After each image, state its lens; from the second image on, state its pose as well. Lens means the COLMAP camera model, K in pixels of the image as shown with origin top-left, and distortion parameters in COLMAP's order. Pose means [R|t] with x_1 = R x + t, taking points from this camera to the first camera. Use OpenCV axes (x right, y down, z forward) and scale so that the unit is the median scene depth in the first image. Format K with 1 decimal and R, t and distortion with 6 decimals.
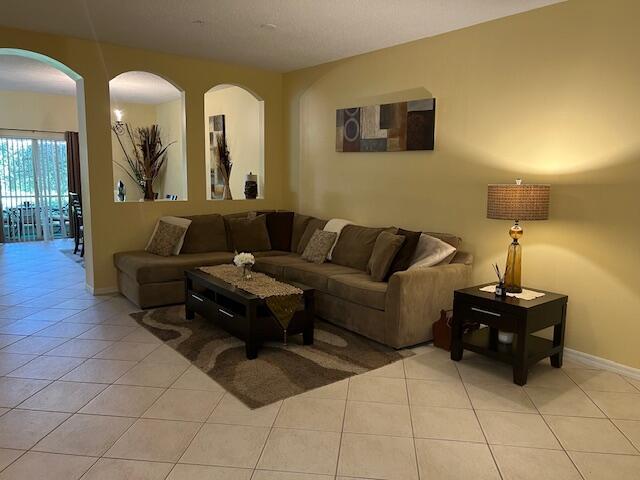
lens RADIAL K [[478.5, 0, 320.5], [0, 478.5, 240.8], [0, 0, 1]] dist [0.004187, 0.002715]
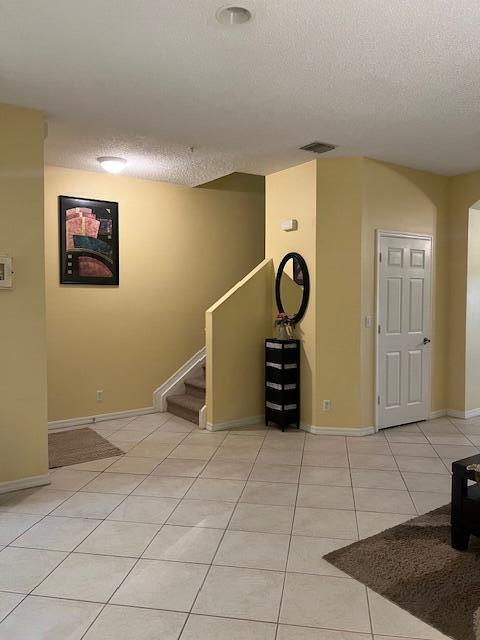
lens RADIAL K [[478.5, 0, 240.9], [0, 478.5, 319.0], [0, 0, 1]] dist [0.004187, 0.002715]
pose [[-0.058668, 0.039825, -0.997483, 0.703654], [-0.119219, 0.991773, 0.046609, -0.116326], [0.991133, 0.121653, -0.053438, 0.771091]]
